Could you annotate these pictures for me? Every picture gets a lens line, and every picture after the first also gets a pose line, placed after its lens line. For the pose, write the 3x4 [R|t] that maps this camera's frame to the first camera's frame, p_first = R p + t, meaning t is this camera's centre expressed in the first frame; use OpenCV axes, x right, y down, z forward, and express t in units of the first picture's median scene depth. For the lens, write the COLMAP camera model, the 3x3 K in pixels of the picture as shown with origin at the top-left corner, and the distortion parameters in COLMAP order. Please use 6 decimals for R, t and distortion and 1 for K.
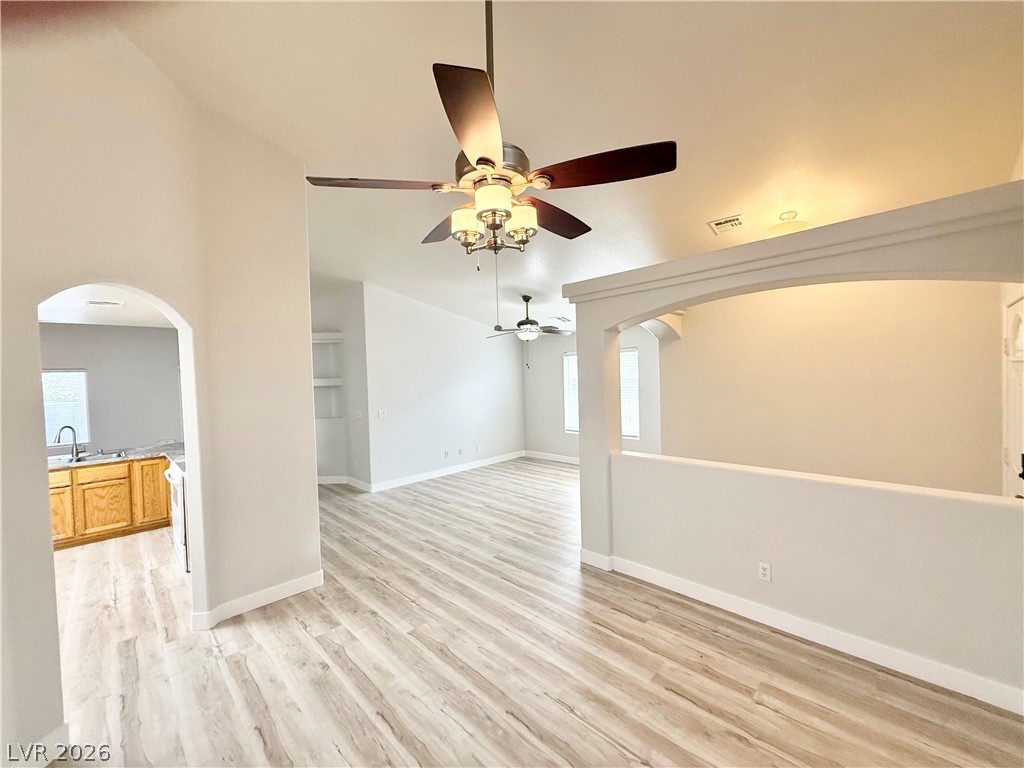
lens RADIAL K [[409.3, 0, 510.7], [0, 409.3, 384.8], [0, 0, 1]] dist [0.001077, 0.000147]
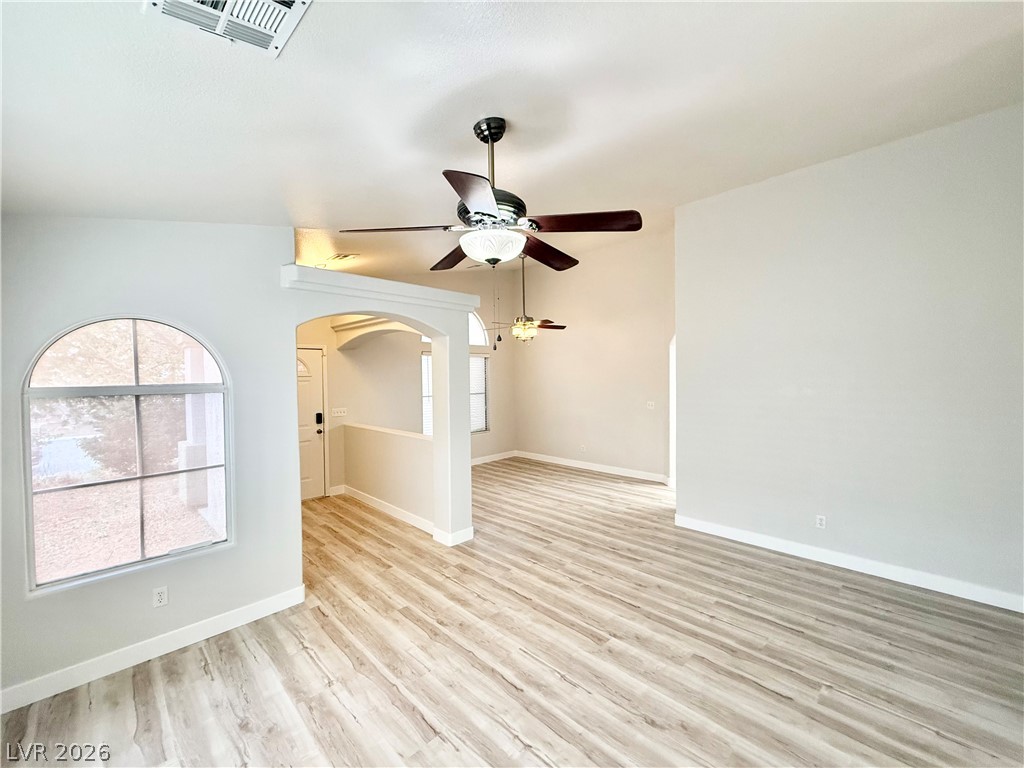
lens RADIAL K [[409.3, 0, 510.7], [0, 409.3, 384.8], [0, 0, 1]] dist [0.001077, 0.000147]
pose [[-0.999095, 0.042259, -0.004800, 0.062026], [0.041991, 0.998041, 0.046383, -0.049469], [0.006750, 0.046139, -0.998912, 2.387142]]
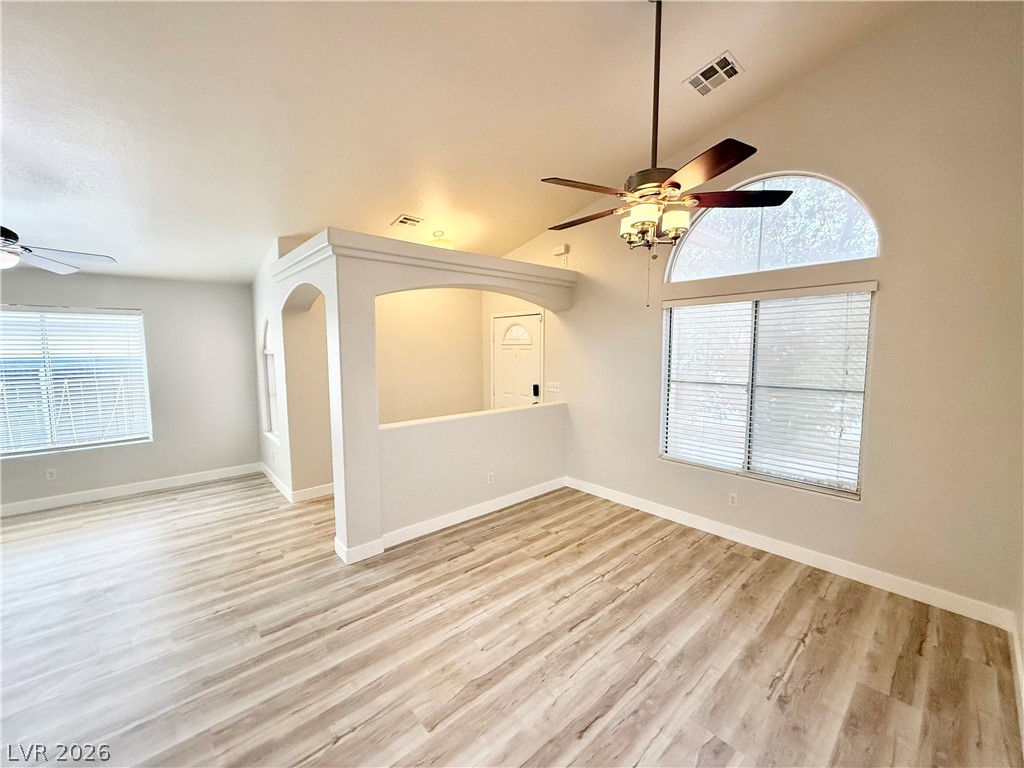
lens RADIAL K [[409.3, 0, 510.7], [0, 409.3, 384.8], [0, 0, 1]] dist [0.001077, 0.000147]
pose [[0.058830, -0.063580, 0.996241, -0.710557], [0.023868, 0.997774, 0.062268, 0.015512], [-0.997983, 0.020115, 0.060216, 0.680388]]
